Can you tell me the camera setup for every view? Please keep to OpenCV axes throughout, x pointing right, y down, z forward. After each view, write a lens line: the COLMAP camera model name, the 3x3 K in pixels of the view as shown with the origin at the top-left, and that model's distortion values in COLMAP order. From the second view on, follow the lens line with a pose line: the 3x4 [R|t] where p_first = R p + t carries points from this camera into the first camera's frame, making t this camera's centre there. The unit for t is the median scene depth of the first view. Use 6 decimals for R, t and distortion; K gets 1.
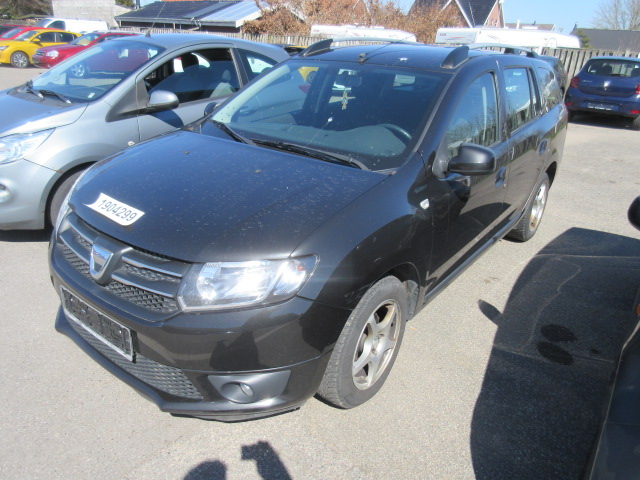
lens RADIAL K [[506.1, 0, 320.0], [0, 506.1, 240.0], [0, 0, 1]] dist [-0.005467, -0.007162]
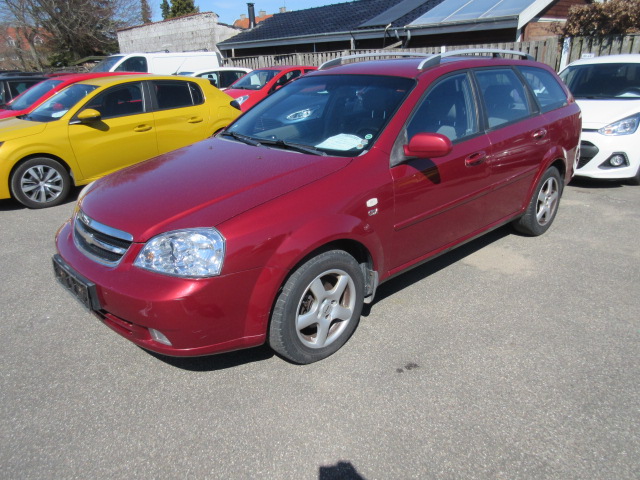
lens RADIAL K [[476.5, 0, 320.0], [0, 476.5, 240.0], [0, 0, 1]] dist [0.007036, -0.001816]
pose [[0.992533, -0.068623, -0.100844, -0.330005], [0.066903, 0.997552, -0.020342, -0.252835], [0.101993, 0.013443, 0.994694, 0.601190]]
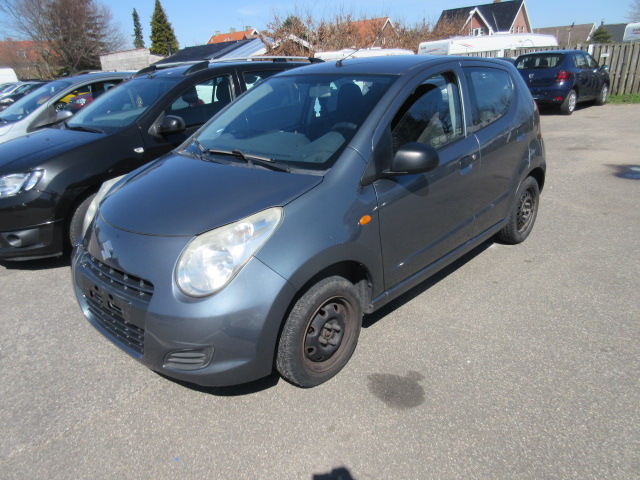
lens RADIAL K [[509.5, 0, 320.0], [0, 509.5, 240.0], [0, 0, 1]] dist [-0.004949, -0.003295]
pose [[0.990197, -0.066507, -0.122830, 0.106372], [0.060280, 0.996734, -0.053739, 0.038974], [0.126003, 0.045808, 0.990972, -0.071998]]
